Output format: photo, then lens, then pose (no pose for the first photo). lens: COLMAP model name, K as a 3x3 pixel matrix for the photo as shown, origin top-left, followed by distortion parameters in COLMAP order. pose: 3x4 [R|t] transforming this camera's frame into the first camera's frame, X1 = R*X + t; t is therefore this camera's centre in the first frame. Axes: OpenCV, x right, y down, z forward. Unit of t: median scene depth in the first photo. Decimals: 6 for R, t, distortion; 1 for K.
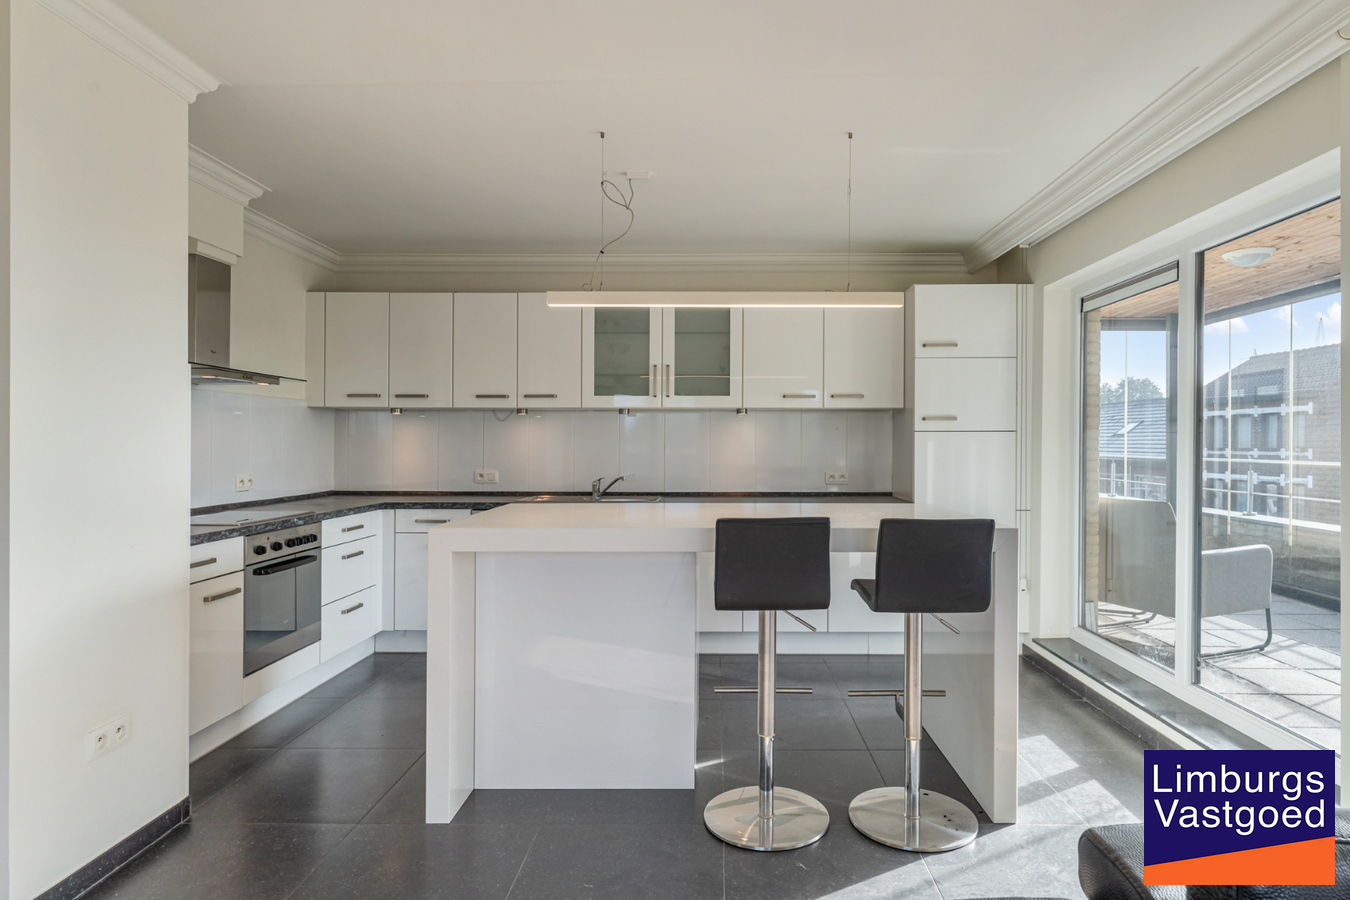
lens RADIAL K [[751.2, 0, 723.3], [0, 751.2, 435.2], [0, 0, 1]] dist [0.005707, 0.001419]
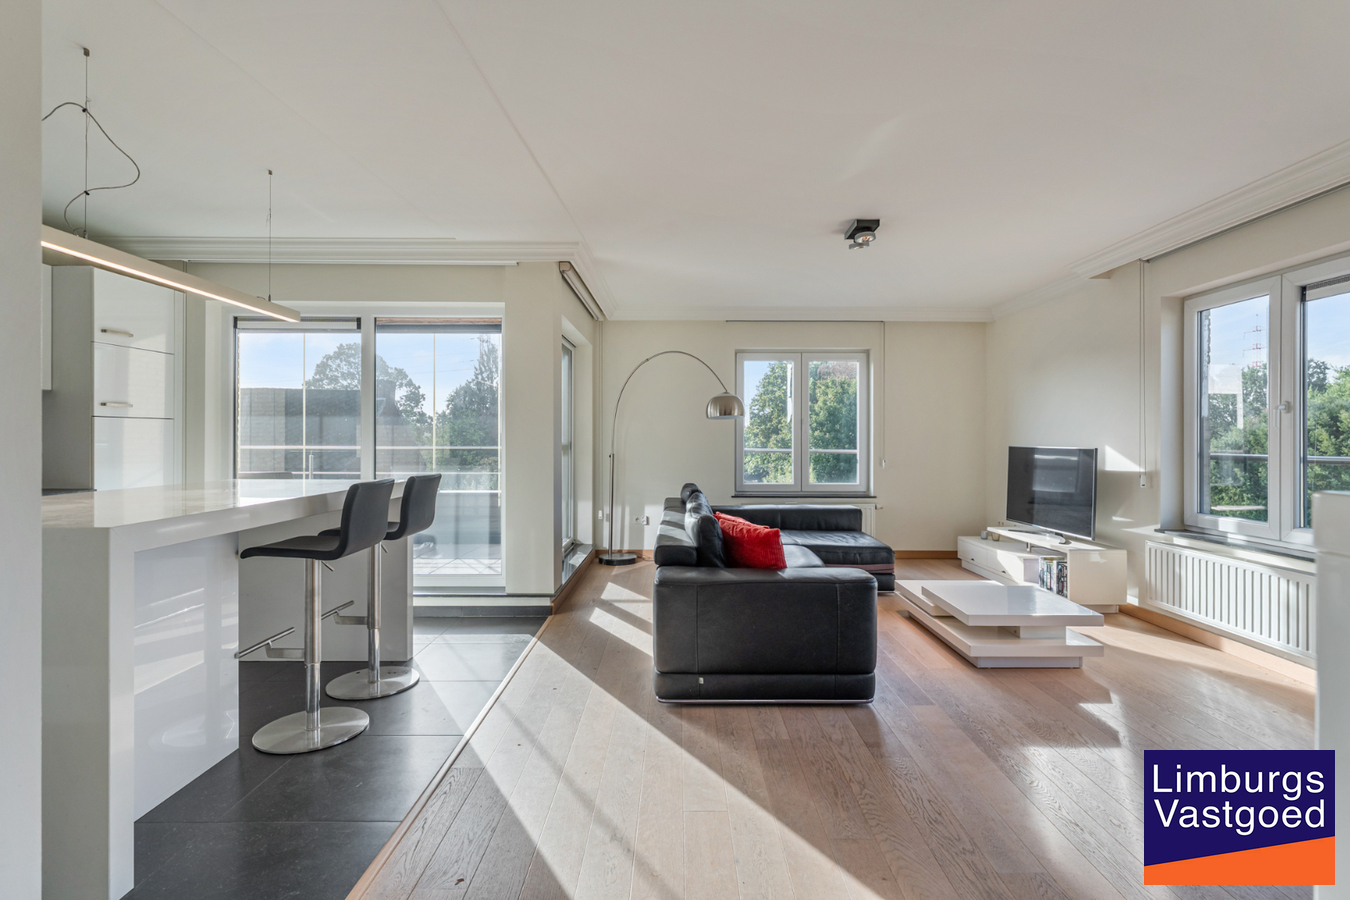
lens RADIAL K [[658.1, 0, 678.7], [0, 658.1, 435.8], [0, 0, 1]] dist [0.000215, 0.000239]
pose [[0.001375, 0.004523, 0.999989, -0.582866], [-0.014294, 0.999888, -0.004503, 0.012464], [-0.999897, -0.014288, 0.001440, 0.224194]]
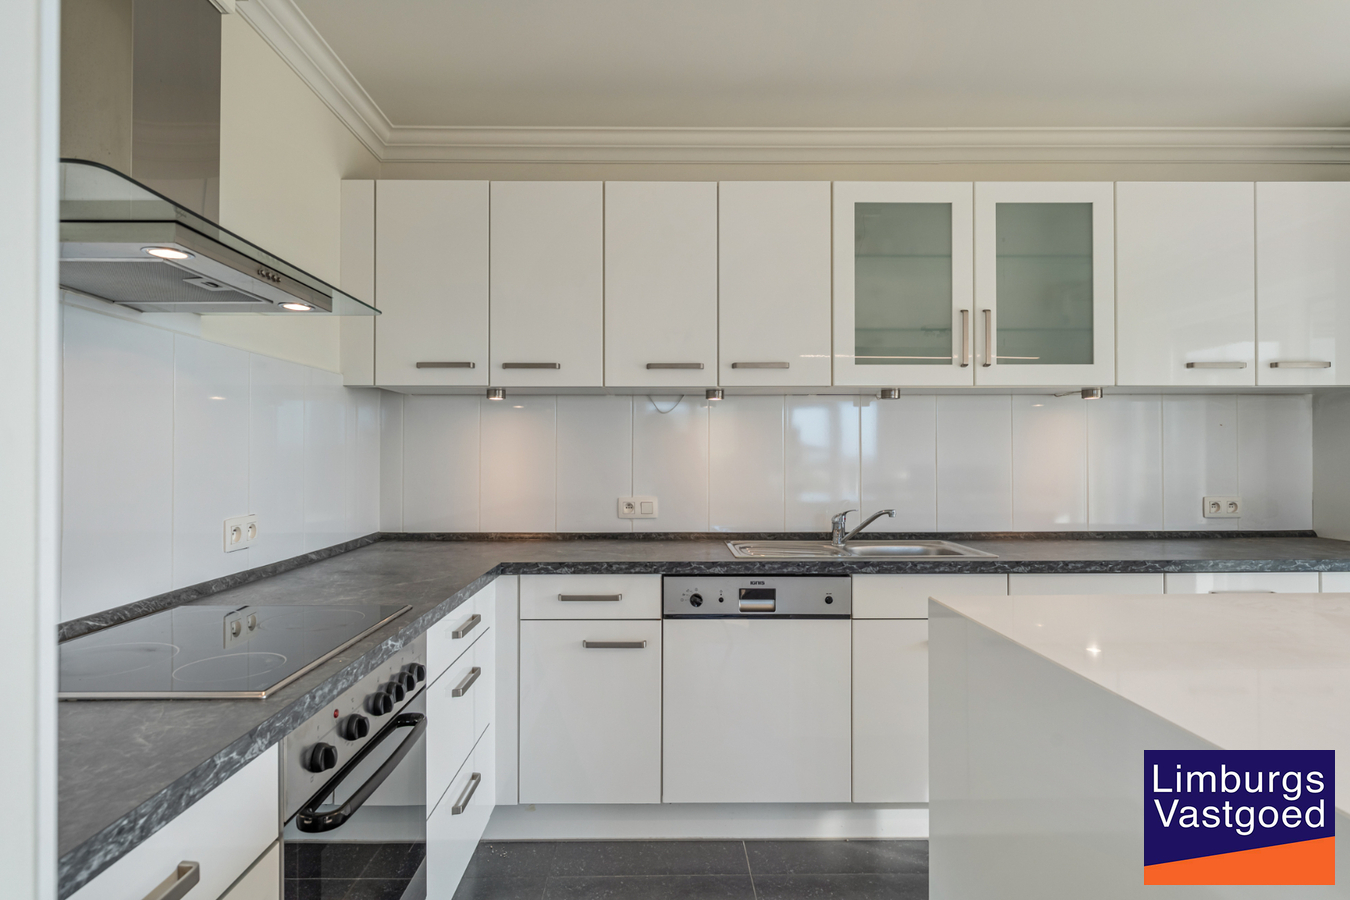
lens RADIAL K [[715.0, 0, 669.1], [0, 715.0, 455.3], [0, 0, 1]] dist [-0.001556, -0.000011]
pose [[0.999943, -0.003316, 0.010117, -0.320716], [0.003221, 0.999950, 0.009419, 0.009600], [-0.010148, -0.009386, 0.999904, 0.473638]]
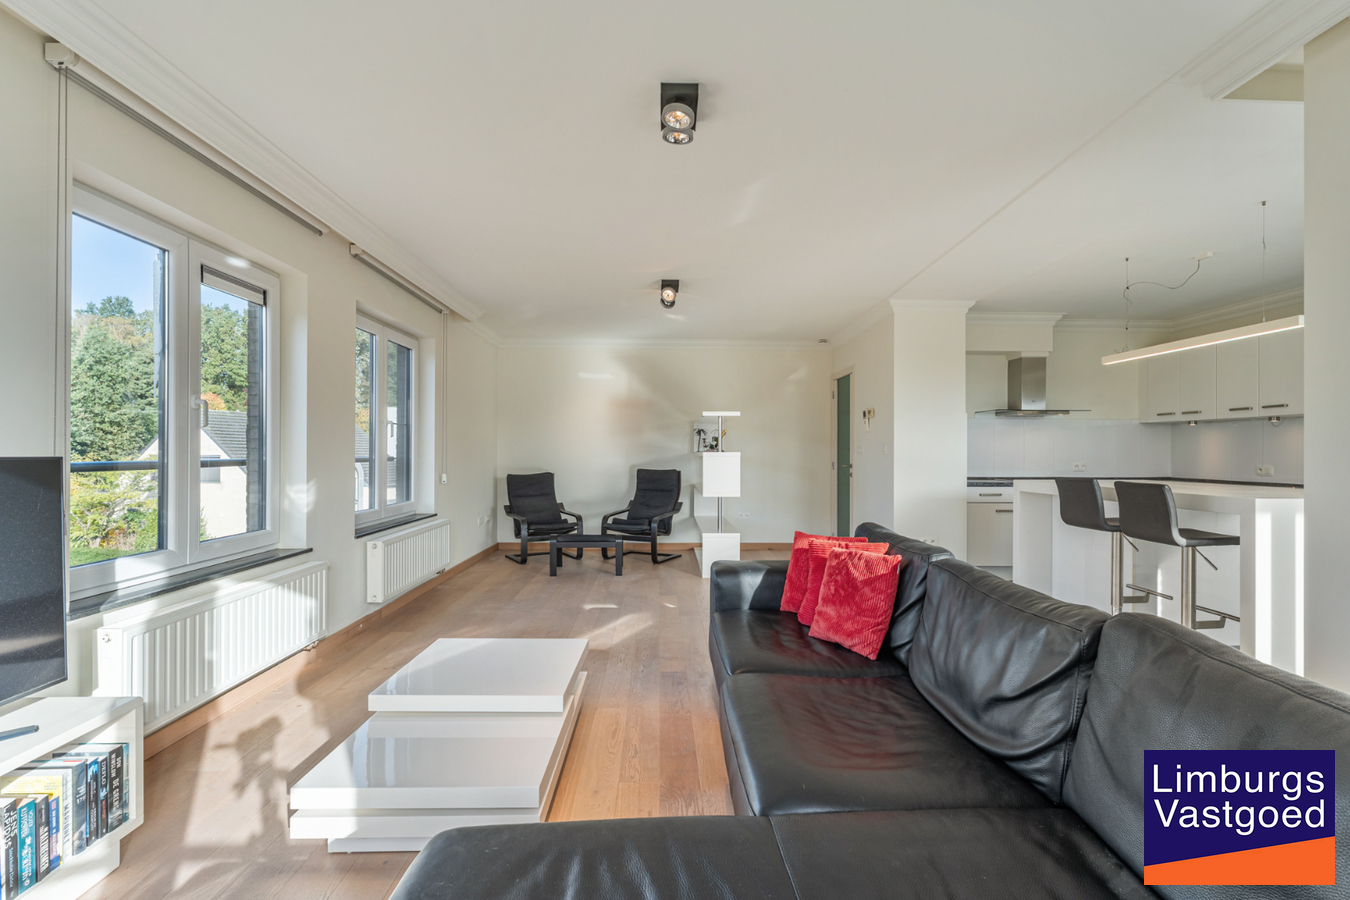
lens RADIAL K [[649.8, 0, 675.0], [0, 649.8, 450.0], [0, 0, 1]] dist [-0.001621, -0.000480]
pose [[0.021702, -0.003887, -0.999757, 0.835389], [0.007605, 0.999964, -0.003723, 0.017947], [0.999736, -0.007522, 0.021730, -0.033024]]
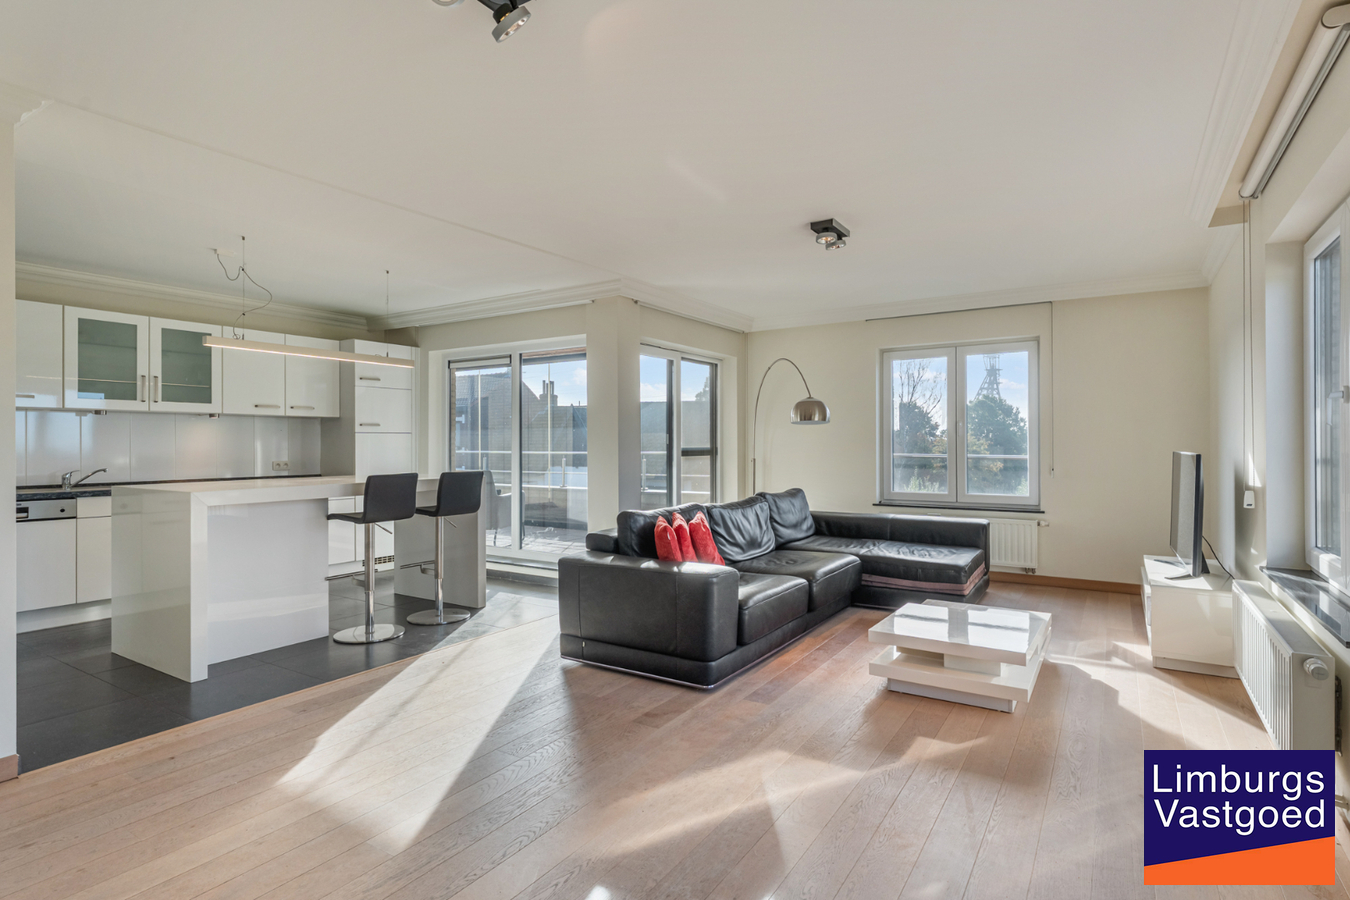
lens RADIAL K [[682.7, 0, 681.1], [0, 682.7, 442.1], [0, 0, 1]] dist [0.002525, 0.001007]
pose [[0.540771, 0.000103, 0.841170, -0.558432], [-0.006261, 0.999973, 0.003903, 0.004389], [-0.841146, -0.007377, 0.540757, -0.335379]]
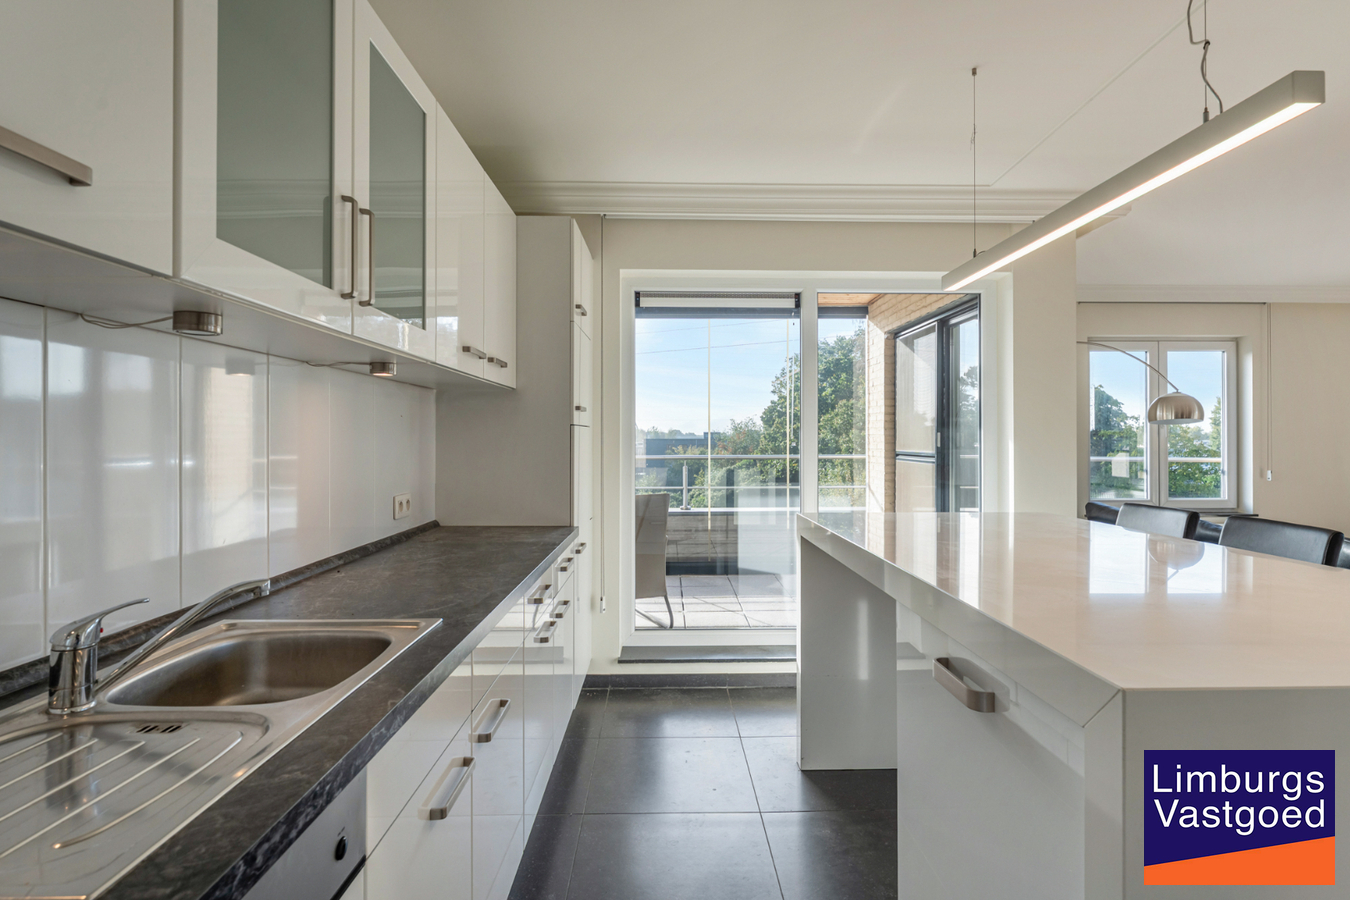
lens RADIAL K [[699.8, 0, 680.1], [0, 699.8, 435.9], [0, 0, 1]] dist [-0.000961, -0.000264]
pose [[-0.015264, 0.003796, 0.999876, -0.394910], [-0.011384, 0.999927, -0.003970, 0.006858], [-0.999819, -0.011443, -0.015219, 0.875933]]
